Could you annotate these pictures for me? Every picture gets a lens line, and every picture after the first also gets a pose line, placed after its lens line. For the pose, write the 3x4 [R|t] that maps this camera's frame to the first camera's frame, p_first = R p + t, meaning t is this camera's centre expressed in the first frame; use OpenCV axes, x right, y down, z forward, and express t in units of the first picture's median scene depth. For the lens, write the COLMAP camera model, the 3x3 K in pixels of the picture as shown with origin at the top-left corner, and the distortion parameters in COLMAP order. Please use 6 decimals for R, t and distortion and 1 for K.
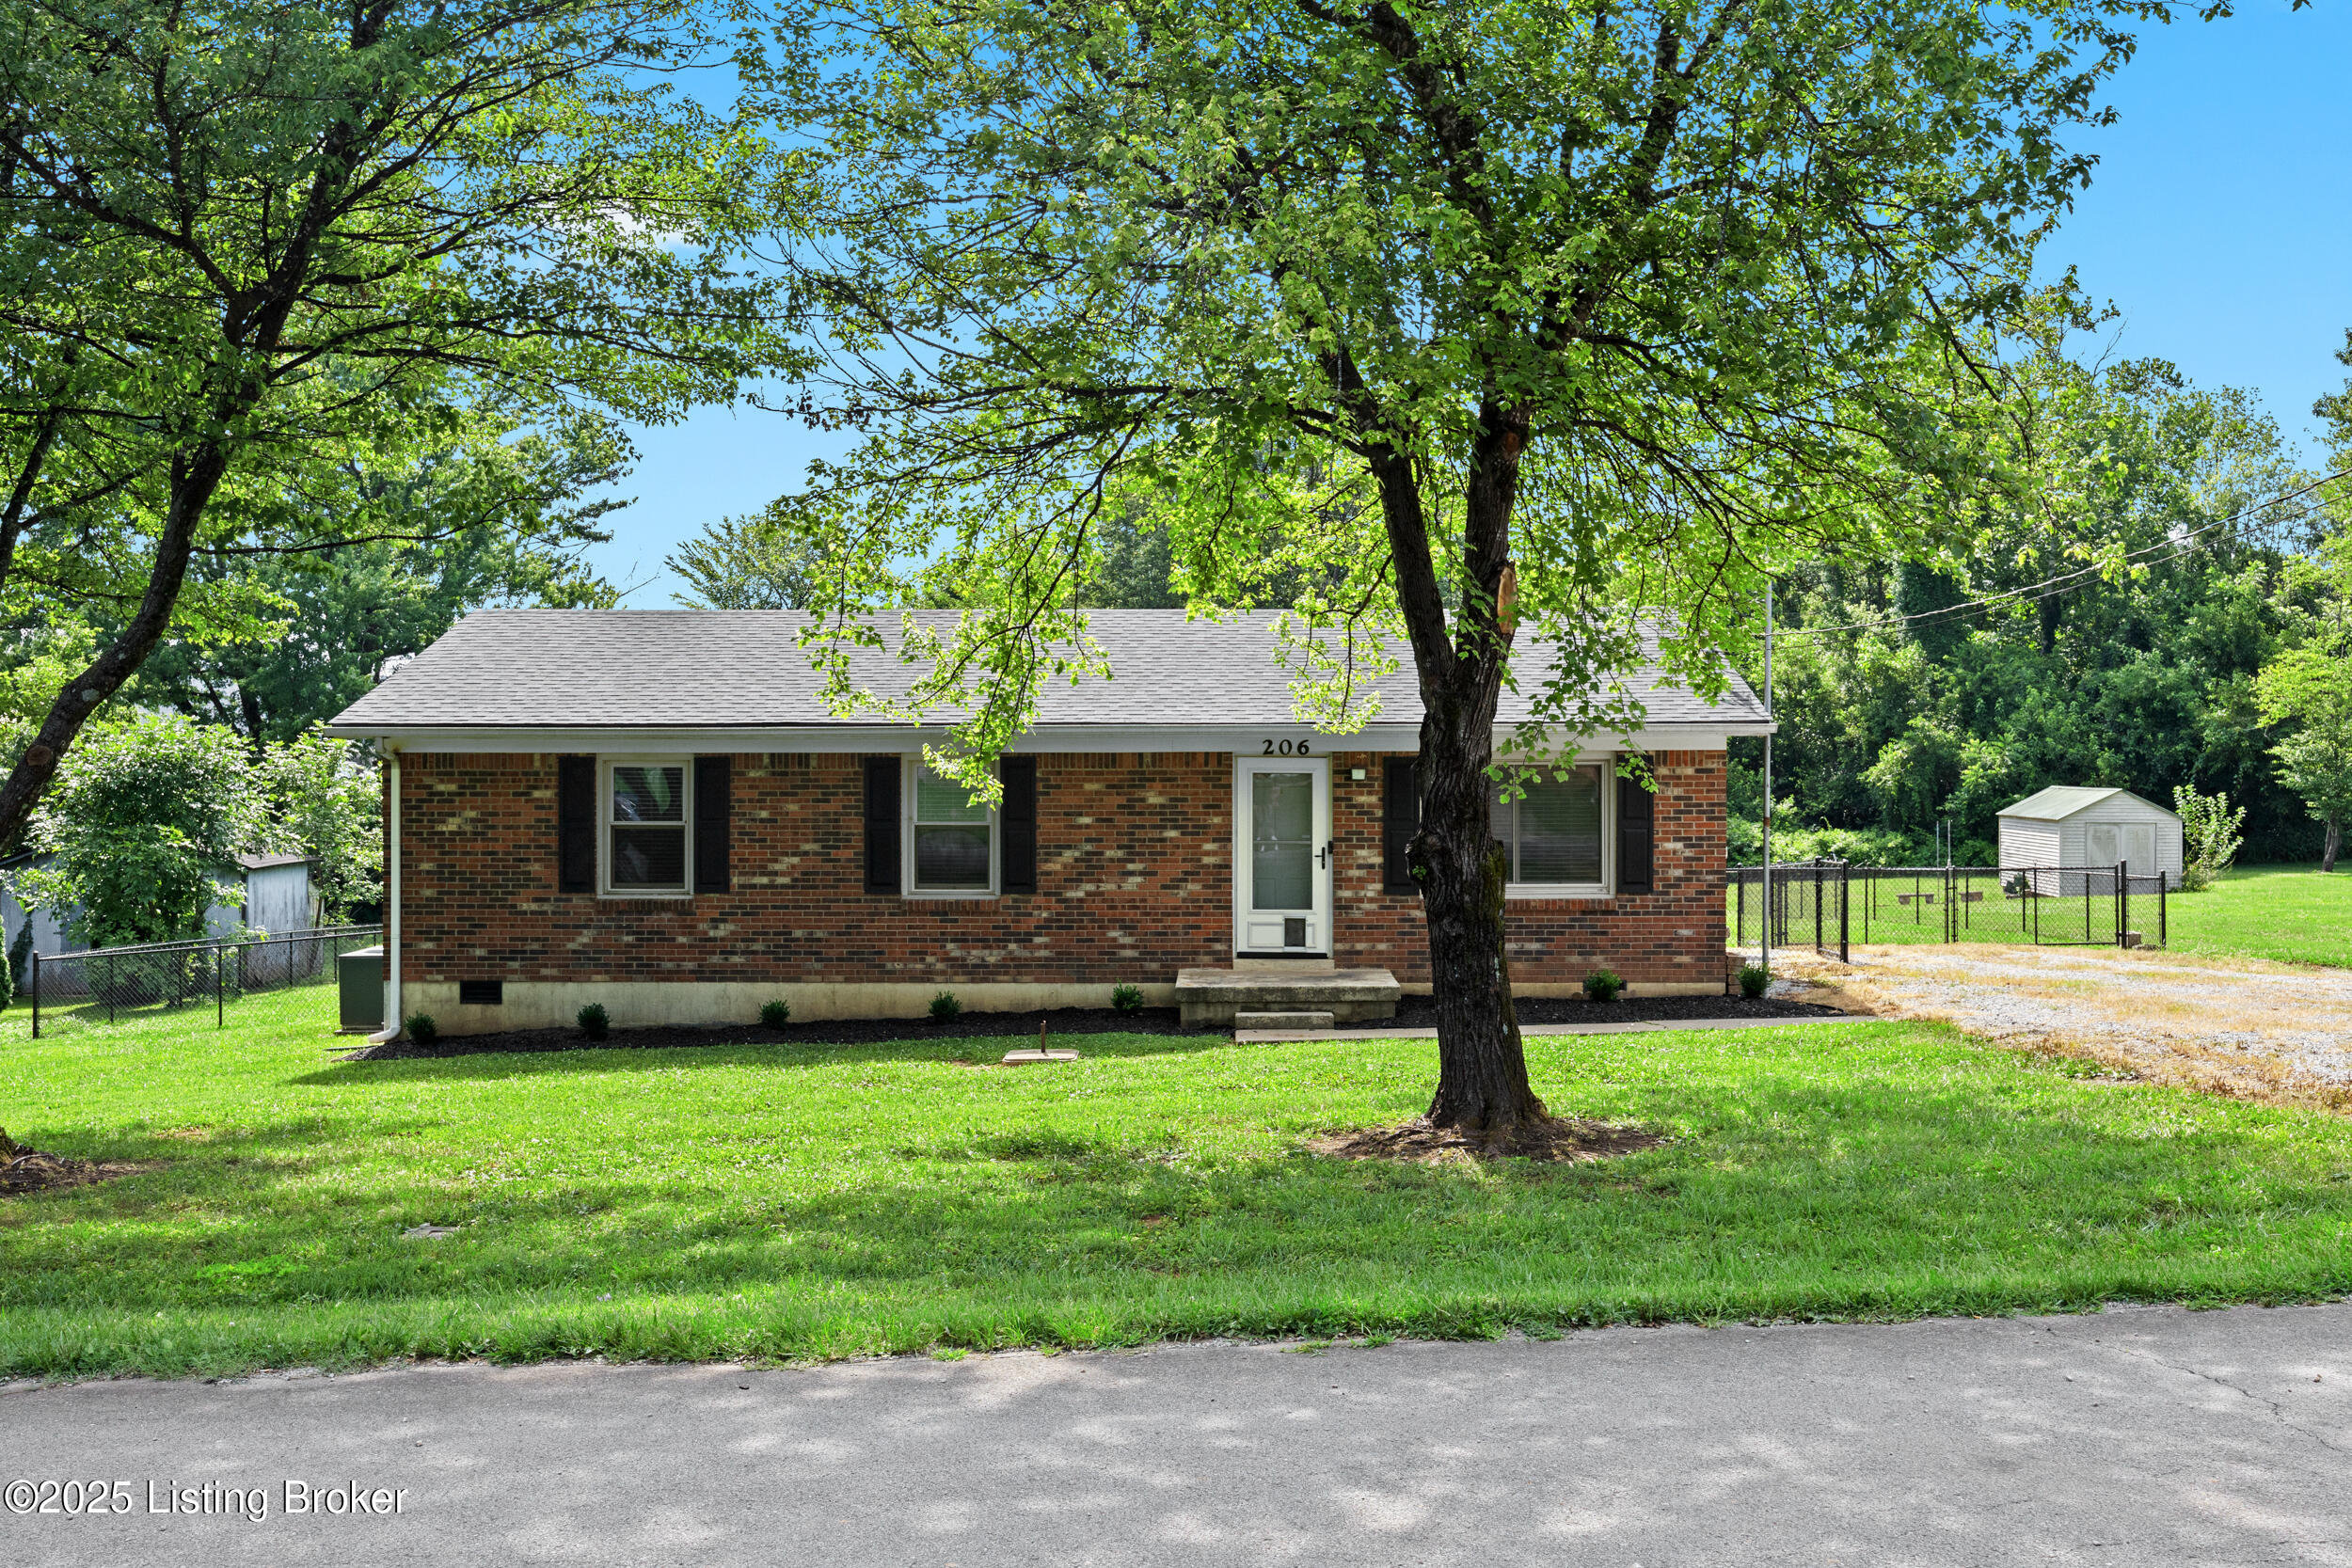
lens RADIAL K [[2238.6, 0, 1169.3], [0, 2238.6, 770.4], [0, 0, 1]] dist [-0.008946, 0.000000]
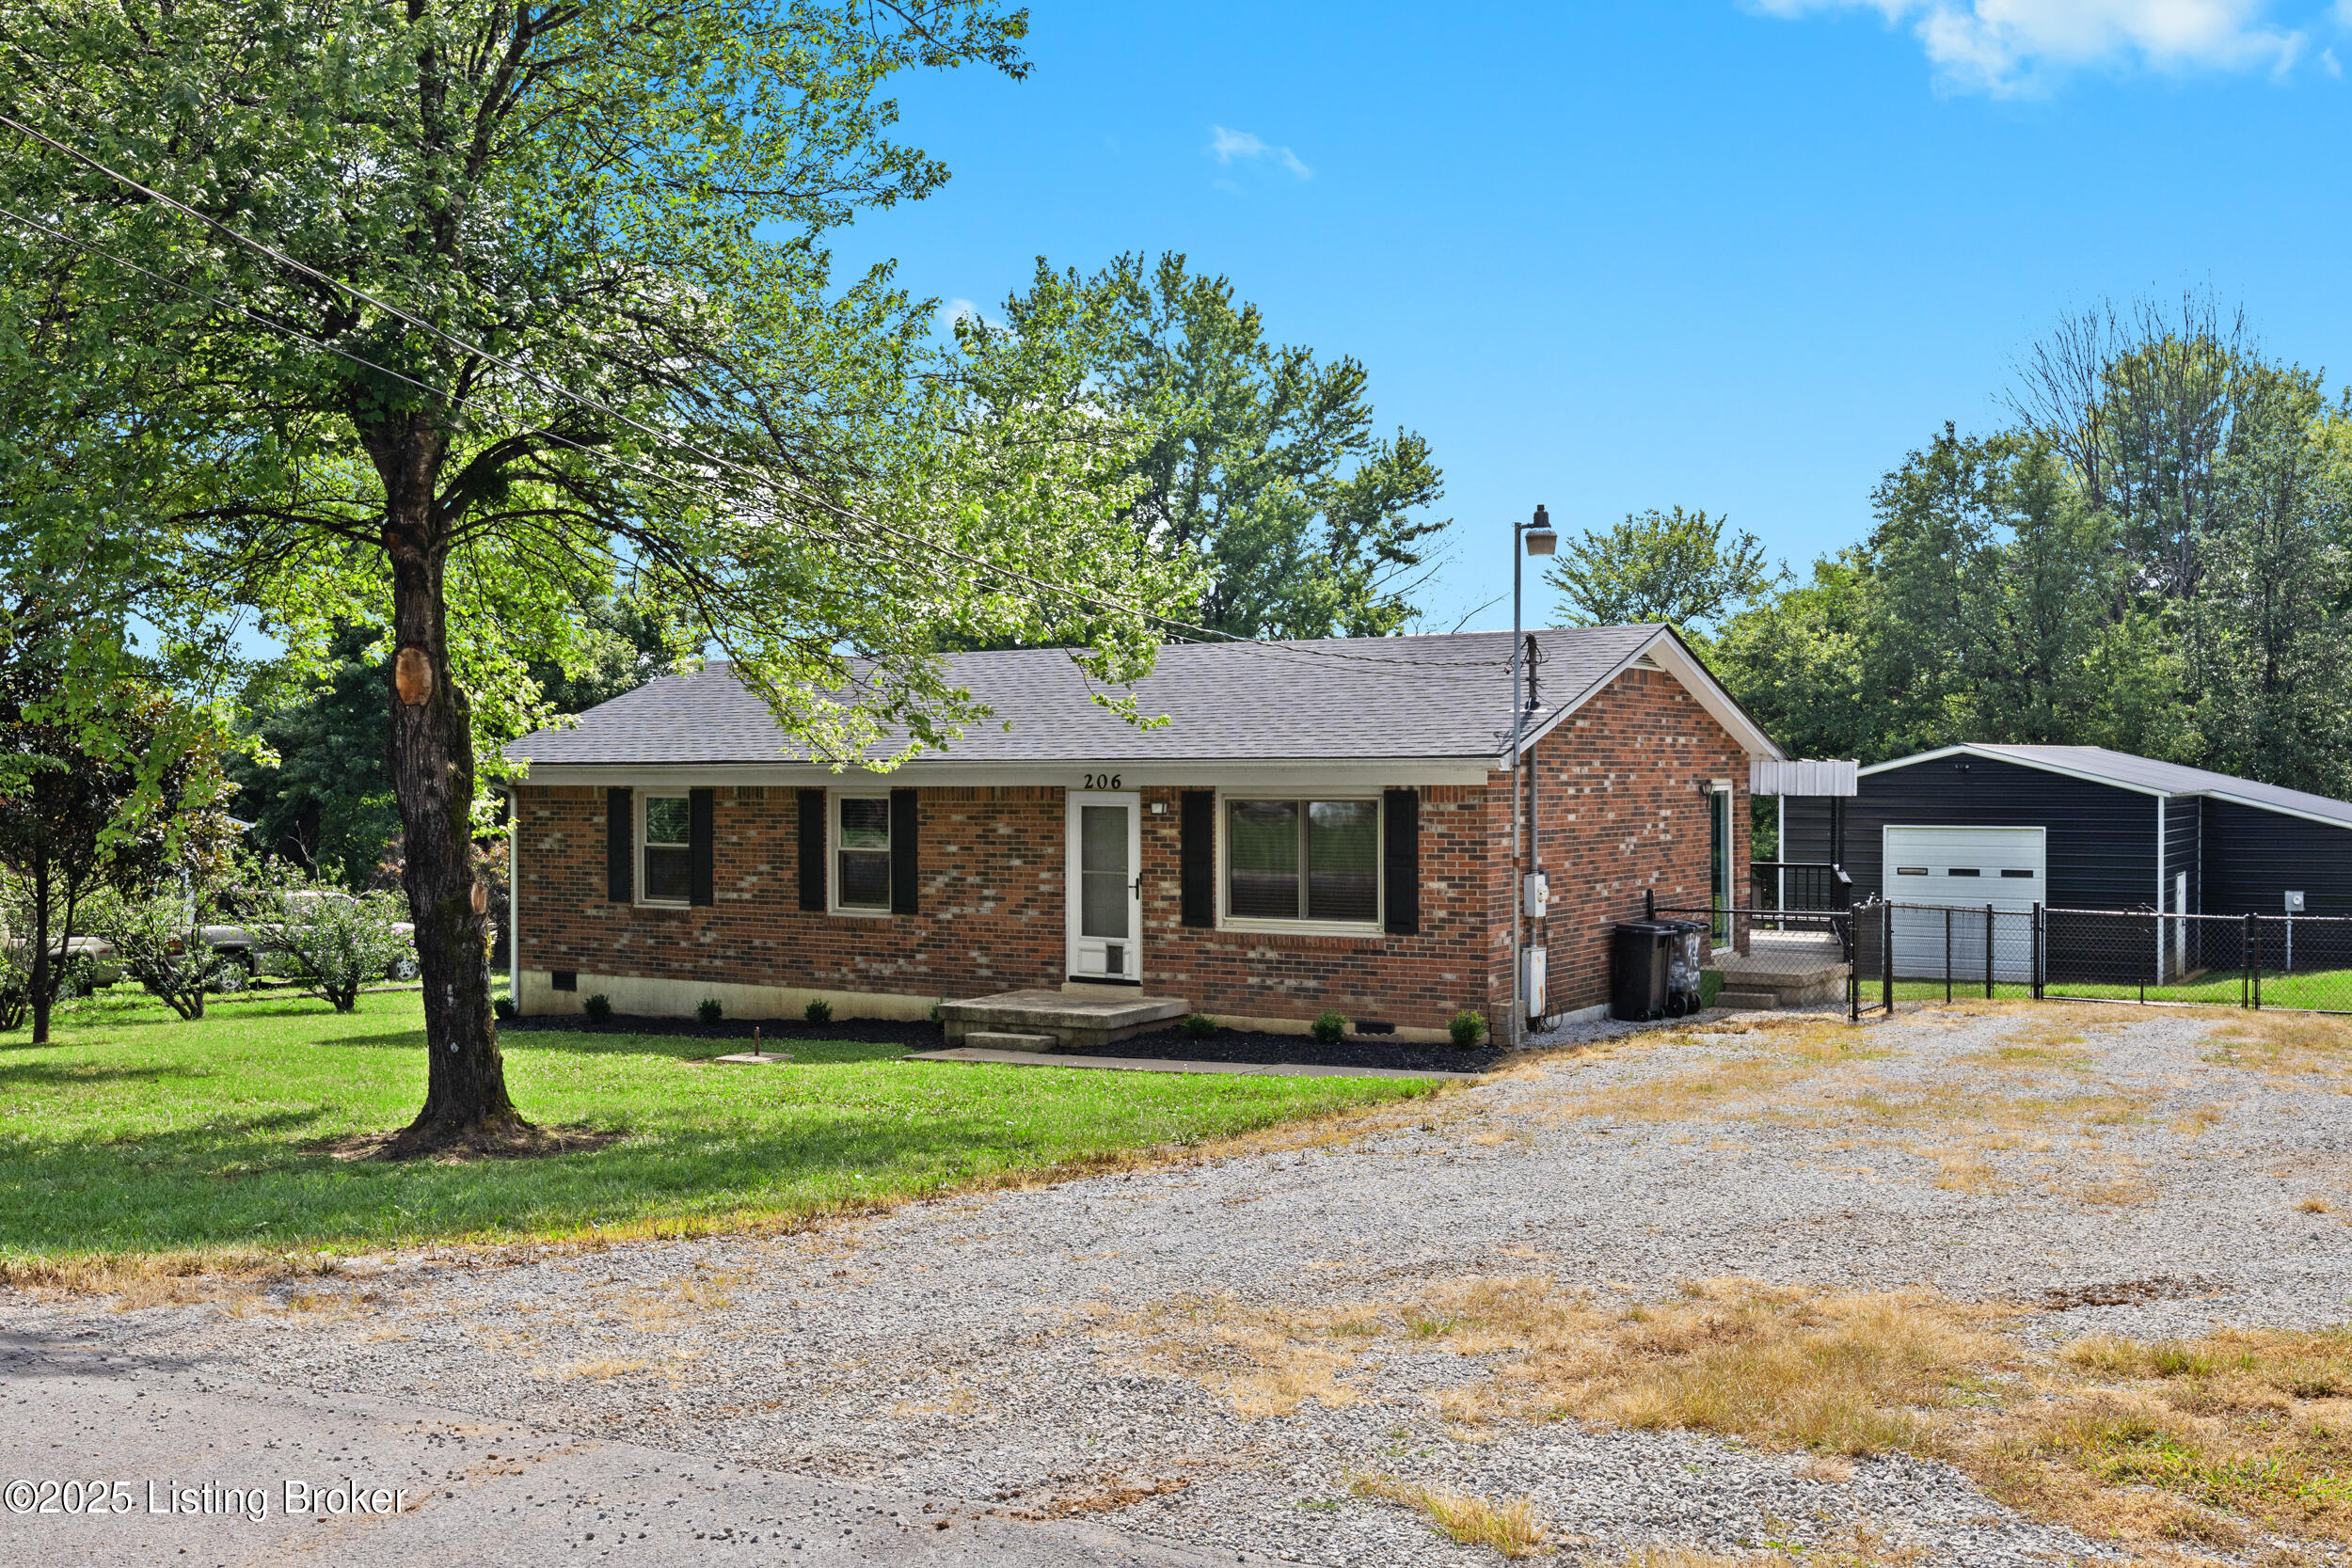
lens RADIAL K [[2238.6, 0, 1167.2], [0, 2238.6, 787.1], [0, 0, 1]] dist [-0.008946, 0.000000]
pose [[0.858368, 0.002017, -0.513030, 0.609035], [0.001786, 0.999974, 0.006919, -0.014849], [0.513031, -0.006855, 0.858343, 0.119534]]
